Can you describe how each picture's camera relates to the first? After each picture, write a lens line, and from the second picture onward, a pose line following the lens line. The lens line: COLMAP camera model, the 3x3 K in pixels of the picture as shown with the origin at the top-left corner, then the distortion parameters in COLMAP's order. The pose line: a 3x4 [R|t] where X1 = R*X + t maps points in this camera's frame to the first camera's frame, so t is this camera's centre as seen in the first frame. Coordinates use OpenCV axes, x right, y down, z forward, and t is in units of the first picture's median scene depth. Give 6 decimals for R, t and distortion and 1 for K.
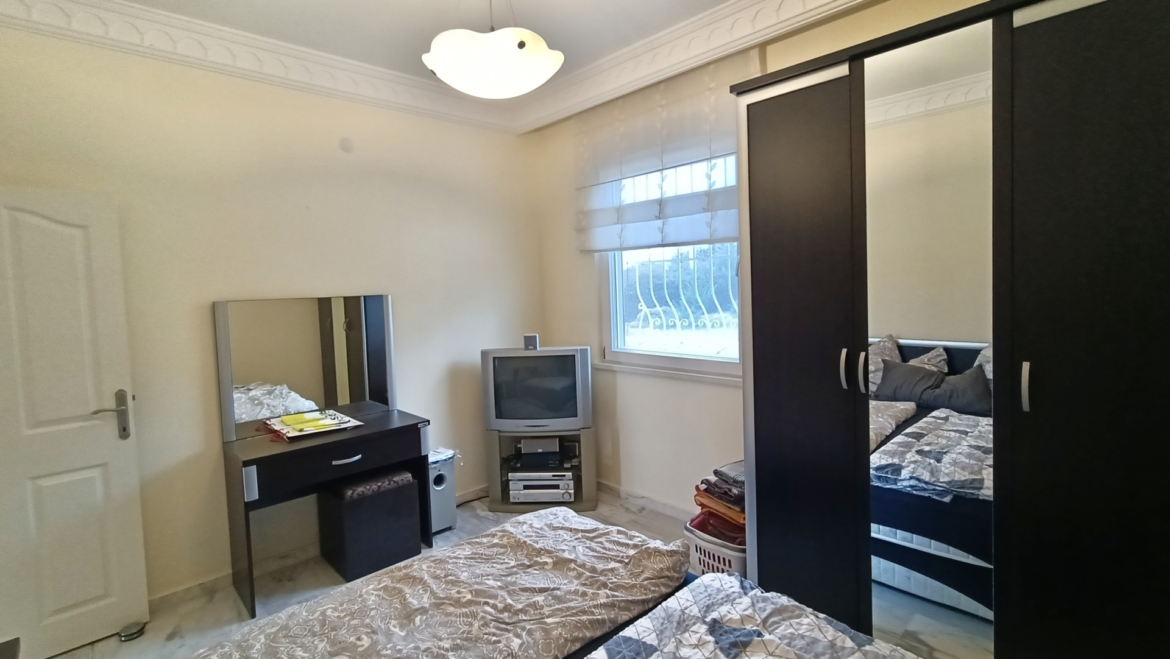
lens RADIAL K [[535.9, 0, 581.3], [0, 535.9, 330.4], [0, 0, 1]] dist [-0.004084, 0.001990]
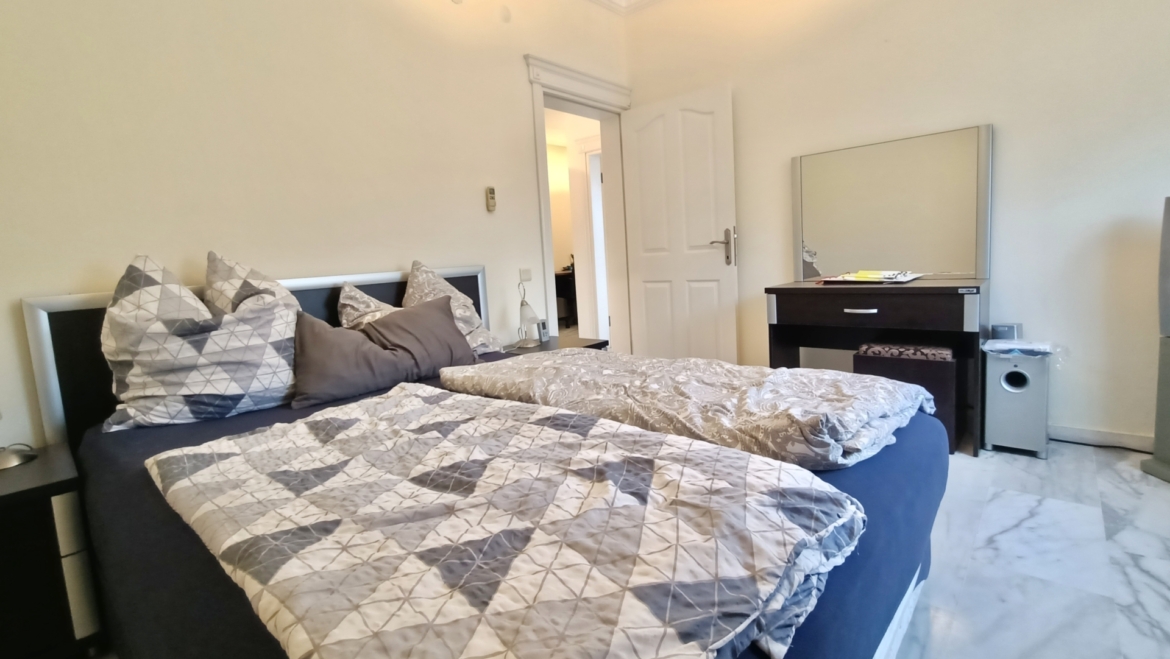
lens RADIAL K [[535.9, 0, 580.5], [0, 535.9, 323.5], [0, 0, 1]] dist [-0.004084, 0.001990]
pose [[0.060488, 0.143343, -0.987823, 0.553478], [-0.025630, 0.989532, 0.142022, 0.170819], [0.997840, 0.016728, 0.063529, 0.538555]]
